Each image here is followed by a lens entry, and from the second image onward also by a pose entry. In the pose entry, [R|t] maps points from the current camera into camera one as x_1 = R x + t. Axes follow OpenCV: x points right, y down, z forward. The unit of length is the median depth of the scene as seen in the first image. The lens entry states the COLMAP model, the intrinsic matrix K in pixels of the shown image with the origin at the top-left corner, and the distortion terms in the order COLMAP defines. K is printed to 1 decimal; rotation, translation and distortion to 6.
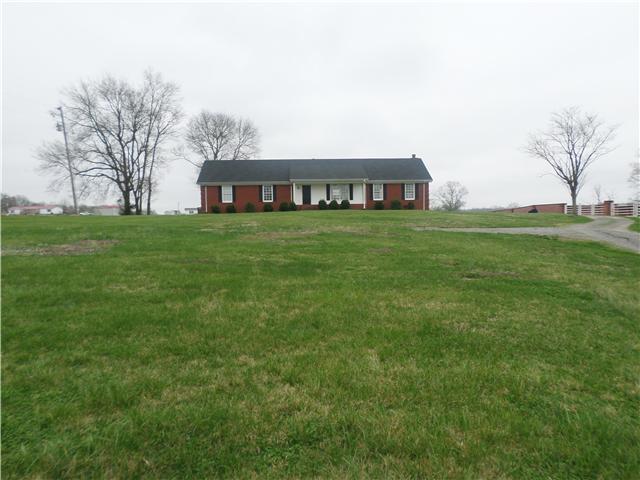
lens RADIAL K [[488.4, 0, 320.0], [0, 488.4, 240.0], [0, 0, 1]] dist [-0.011602, -0.001850]
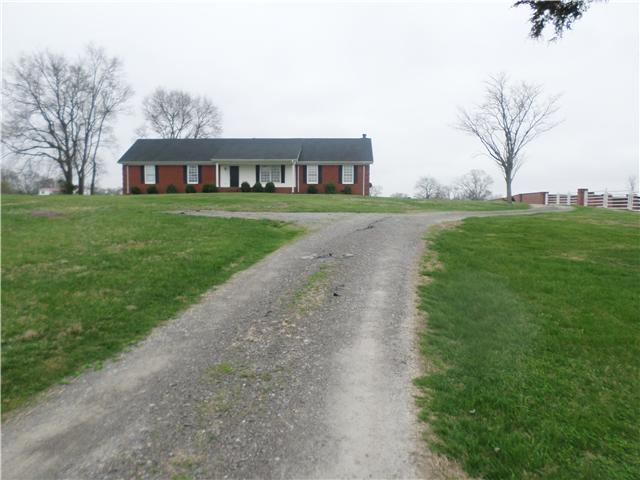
lens RADIAL K [[488.4, 0, 320.0], [0, 488.4, 240.0], [0, 0, 1]] dist [-0.011602, -0.001850]
pose [[0.994453, 0.028069, -0.101370, 0.228249], [-0.025612, 0.999348, 0.025457, -0.000275], [0.102018, -0.022720, 0.994523, 0.098081]]
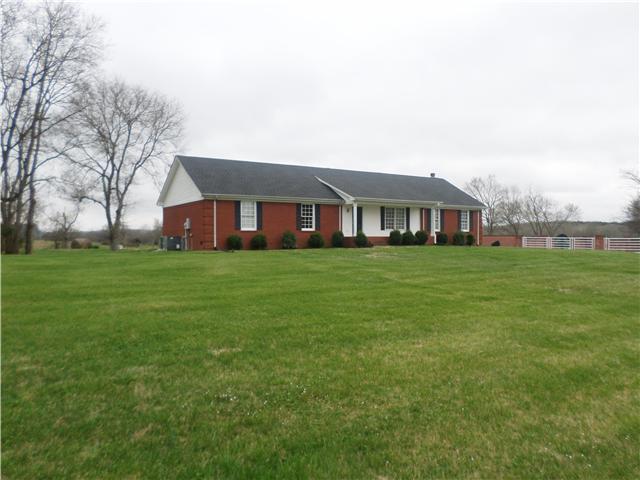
lens RADIAL K [[488.4, 0, 320.0], [0, 488.4, 240.0], [0, 0, 1]] dist [-0.011602, -0.001850]
pose [[0.861199, 0.009983, 0.508170, -0.398088], [0.014535, 0.998914, -0.044257, -0.039351], [-0.508060, 0.045500, 0.860119, 0.464142]]
